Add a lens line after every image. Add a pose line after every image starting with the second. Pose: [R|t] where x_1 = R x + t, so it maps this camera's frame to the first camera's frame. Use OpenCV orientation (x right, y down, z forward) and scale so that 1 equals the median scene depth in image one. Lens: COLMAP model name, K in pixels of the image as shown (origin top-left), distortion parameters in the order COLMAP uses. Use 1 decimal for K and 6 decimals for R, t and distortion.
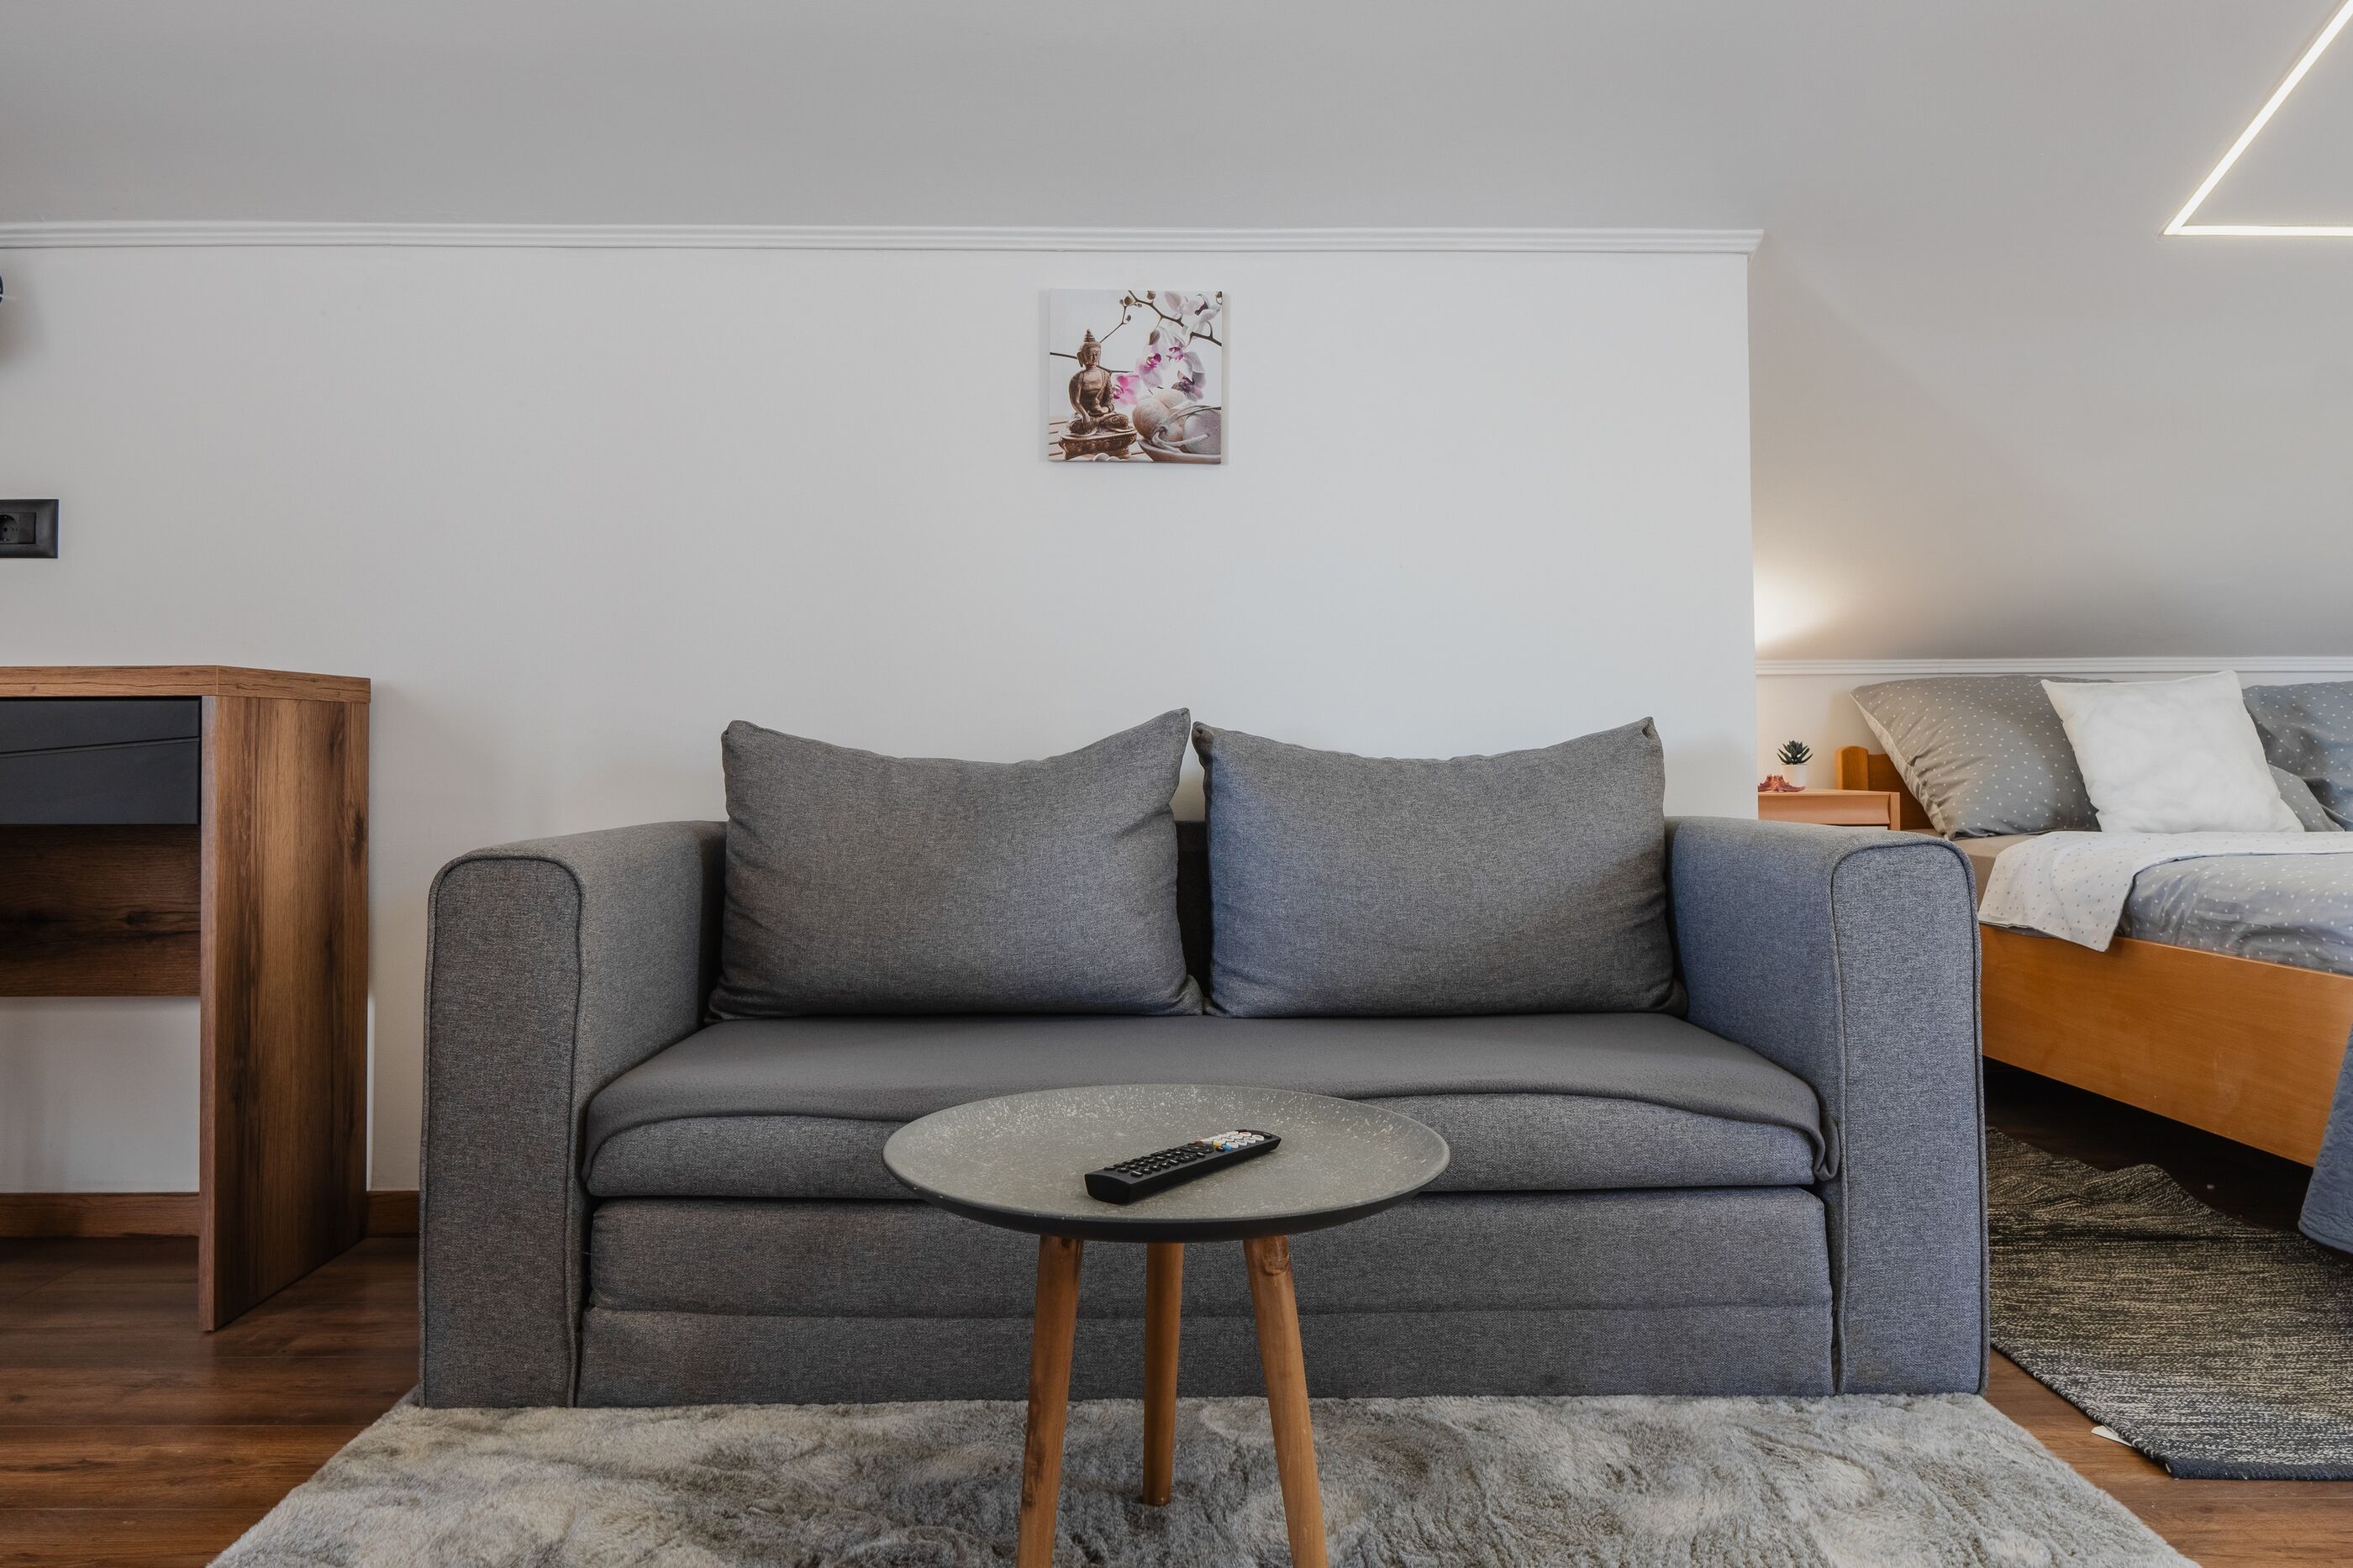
lens RADIAL K [[1662.8, 0, 1179.6], [0, 1662.8, 711.1], [0, 0, 1]] dist [0.001586, -0.001042]
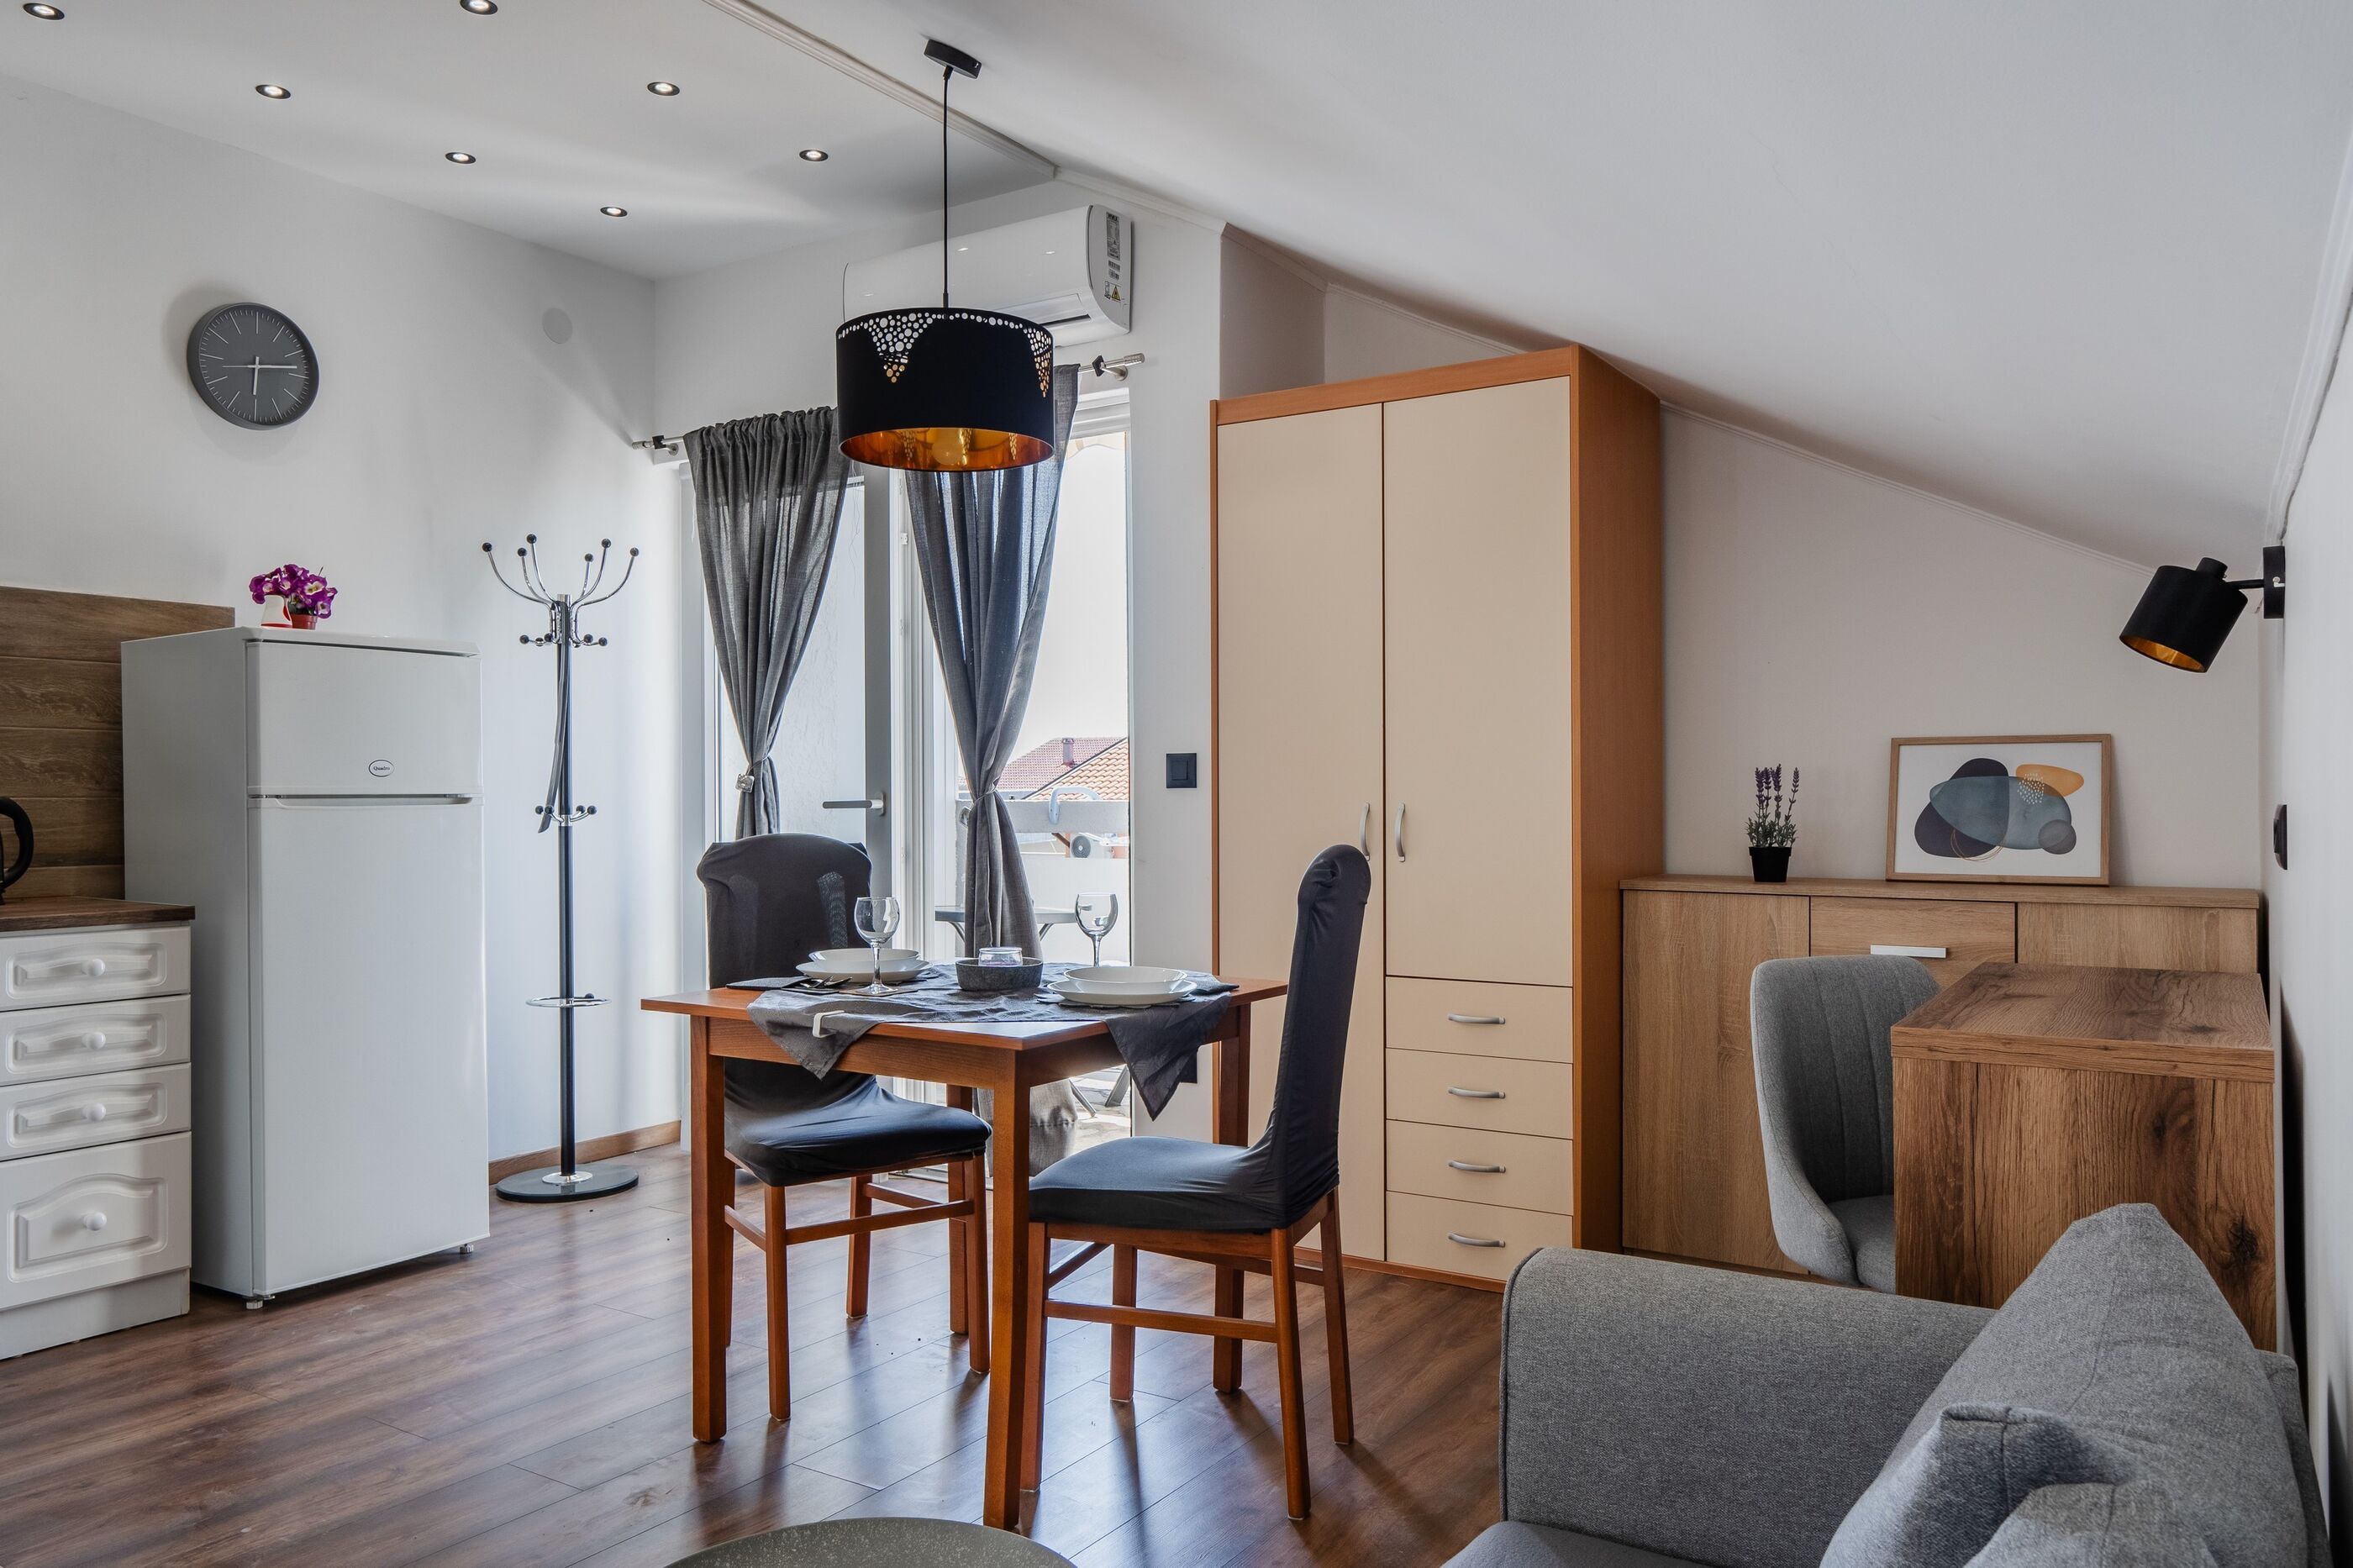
lens RADIAL K [[1658.9, 0, 1175.8], [0, 1658.9, 787.0], [0, 0, 1]] dist [0.002018, 0.001535]
pose [[-0.543529, 0.003104, -0.839385, 0.469391], [0.030173, 0.999419, -0.015842, -0.158708], [0.838848, -0.033937, -0.543307, 1.099631]]
